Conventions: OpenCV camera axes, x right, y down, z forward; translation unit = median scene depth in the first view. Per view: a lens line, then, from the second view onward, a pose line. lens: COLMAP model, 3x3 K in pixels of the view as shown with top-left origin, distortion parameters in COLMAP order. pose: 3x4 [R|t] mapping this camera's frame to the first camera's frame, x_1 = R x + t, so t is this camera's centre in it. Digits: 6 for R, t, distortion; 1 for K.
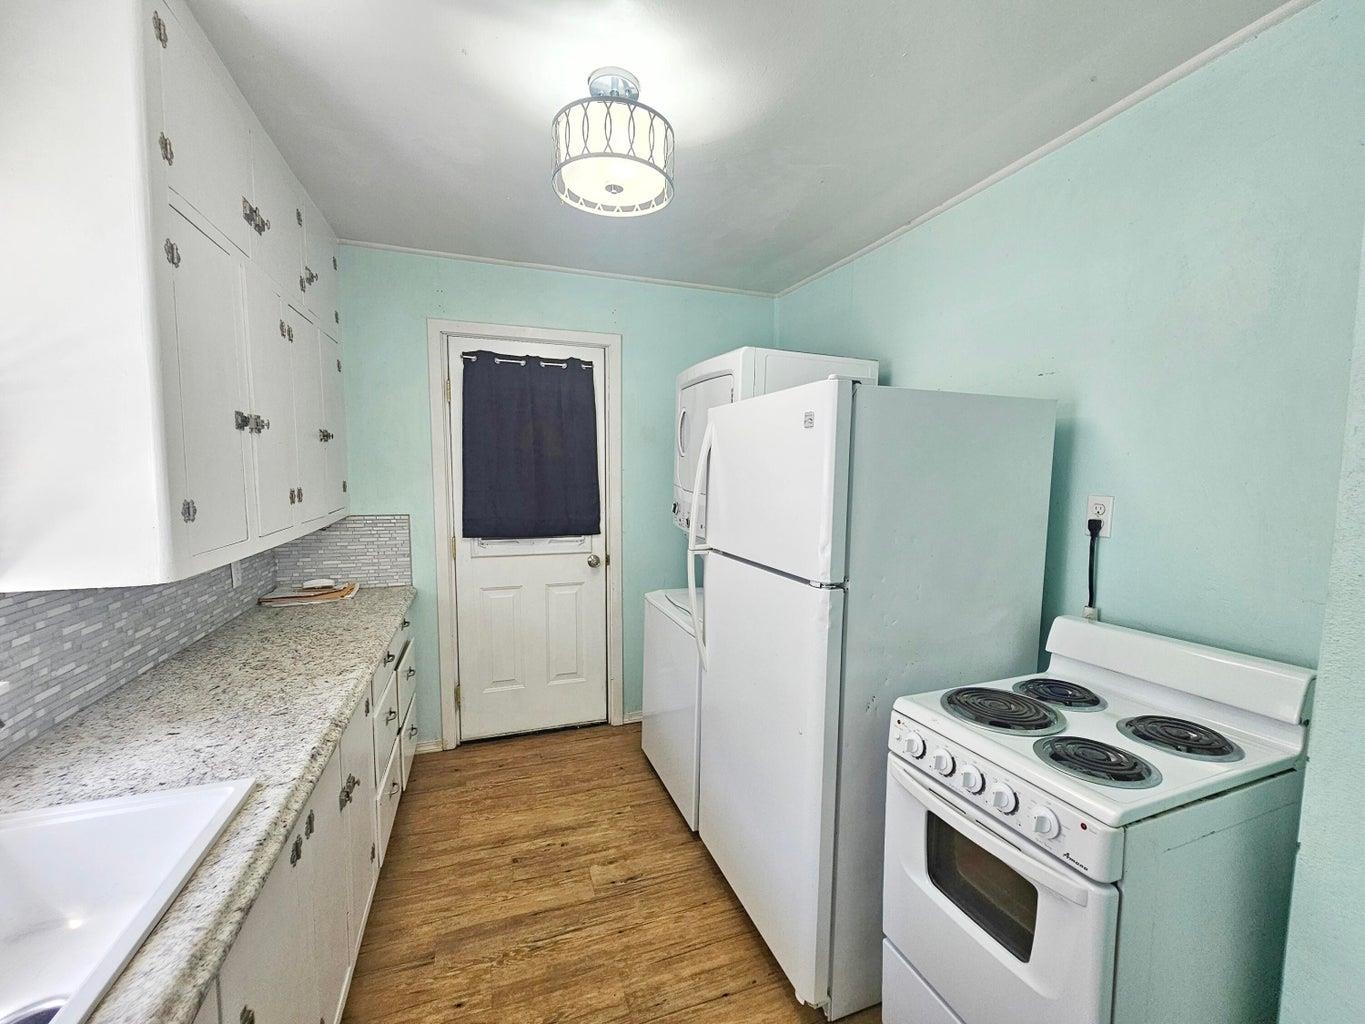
lens RADIAL K [[559.0, 0, 686.3], [0, 559.0, 512.3], [0, 0, 1]] dist [-0.001547, 0.004567]
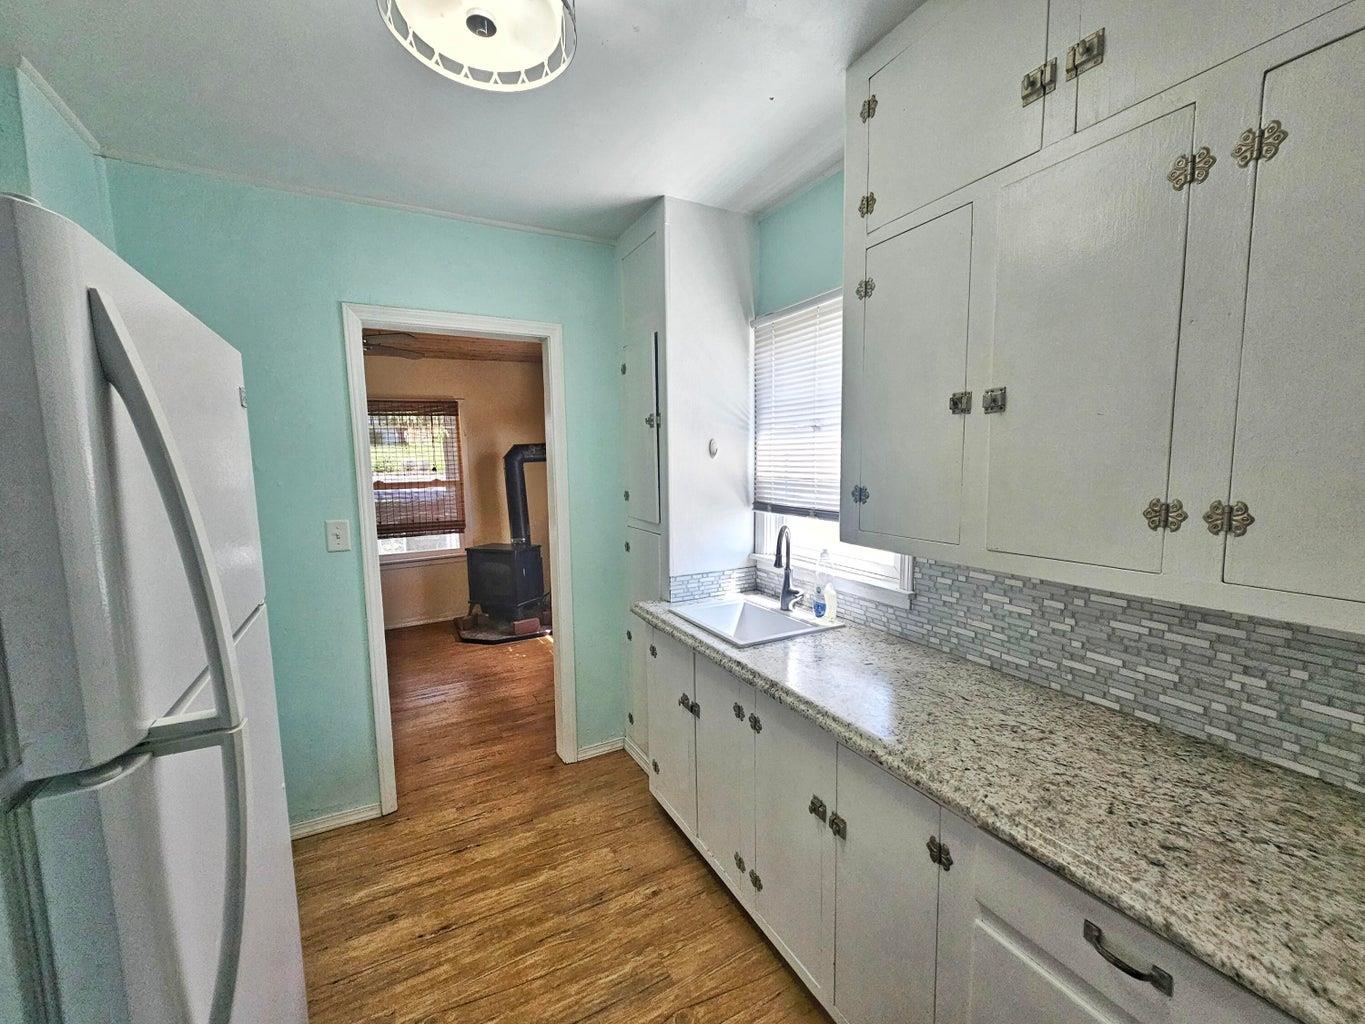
lens RADIAL K [[559.0, 0, 686.3], [0, 559.0, 512.3], [0, 0, 1]] dist [-0.001547, 0.004567]
pose [[-0.983406, 0.016928, -0.180627, -0.205600], [-0.017263, 0.982388, 0.186055, -0.129177], [0.180595, 0.186085, -0.965794, 1.527377]]
